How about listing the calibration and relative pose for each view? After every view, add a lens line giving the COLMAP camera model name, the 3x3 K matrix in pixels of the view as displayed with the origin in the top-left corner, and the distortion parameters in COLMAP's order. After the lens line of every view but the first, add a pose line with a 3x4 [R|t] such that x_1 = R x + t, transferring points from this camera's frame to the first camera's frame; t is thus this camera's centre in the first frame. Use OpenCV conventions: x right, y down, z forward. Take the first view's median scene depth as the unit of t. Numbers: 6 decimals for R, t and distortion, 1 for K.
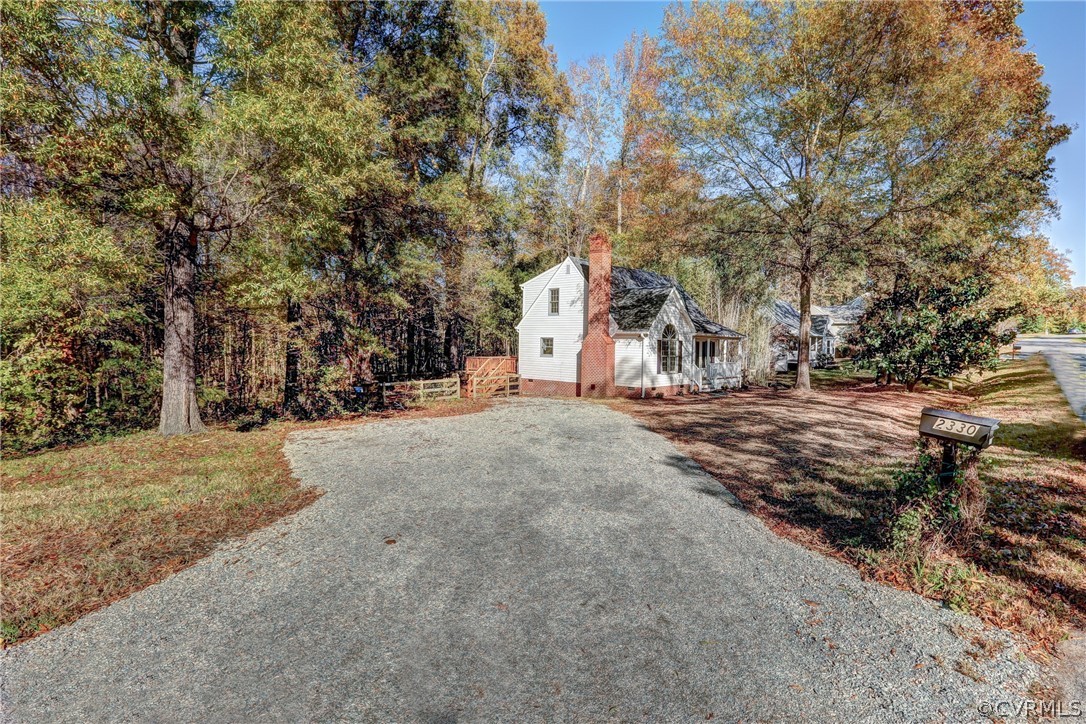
lens RADIAL K [[493.0, 0, 543.0], [0, 493.0, 362.0], [0, 0, 1]] dist [-0.029939, 0.000481]
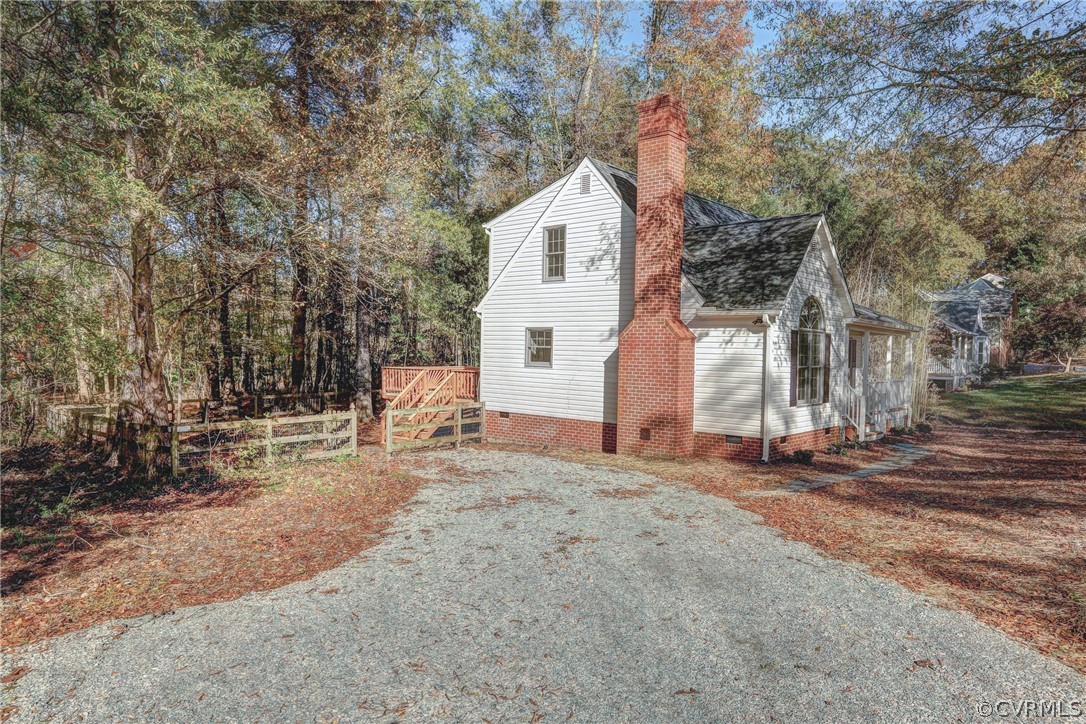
lens RADIAL K [[718.3, 0, 543.0], [0, 718.3, 362.0], [0, 0, 1]] dist [-0.002265, -0.000163]
pose [[0.998980, 0.002571, 0.045073, -0.020809], [-0.001754, 0.999833, -0.018168, -0.002959], [-0.045112, 0.018071, 0.998818, 0.296405]]
